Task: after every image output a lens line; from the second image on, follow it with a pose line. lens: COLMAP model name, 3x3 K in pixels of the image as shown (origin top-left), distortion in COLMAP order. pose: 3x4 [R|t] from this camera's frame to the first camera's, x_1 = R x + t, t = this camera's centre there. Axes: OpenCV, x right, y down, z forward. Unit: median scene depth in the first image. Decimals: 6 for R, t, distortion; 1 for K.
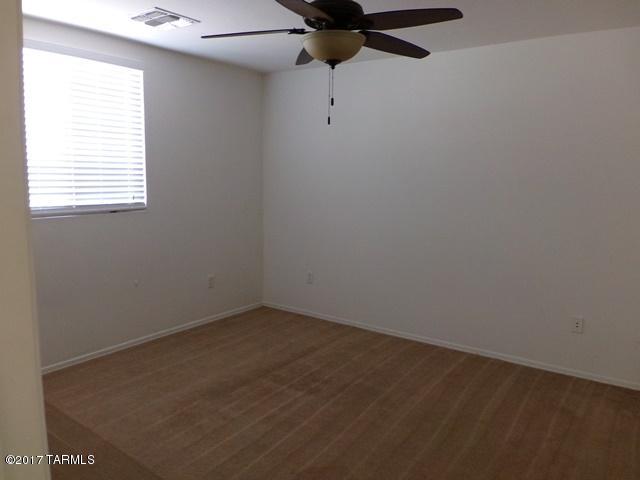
lens RADIAL K [[497.8, 0, 320.0], [0, 497.8, 240.0], [0, 0, 1]] dist [-0.002102, 0.004472]
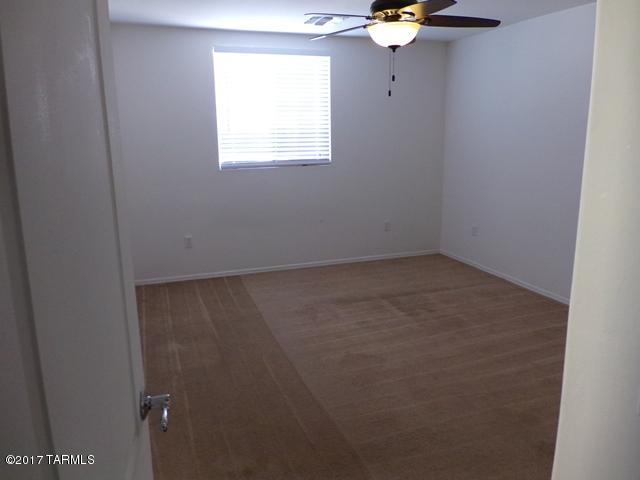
lens RADIAL K [[497.8, 0, 320.0], [0, 497.8, 240.0], [0, 0, 1]] dist [-0.002102, 0.004472]
pose [[0.825888, 0.098778, -0.555115, 0.416201], [-0.055387, 0.993986, 0.094468, 0.016639], [0.561107, -0.047274, 0.826392, -0.121507]]
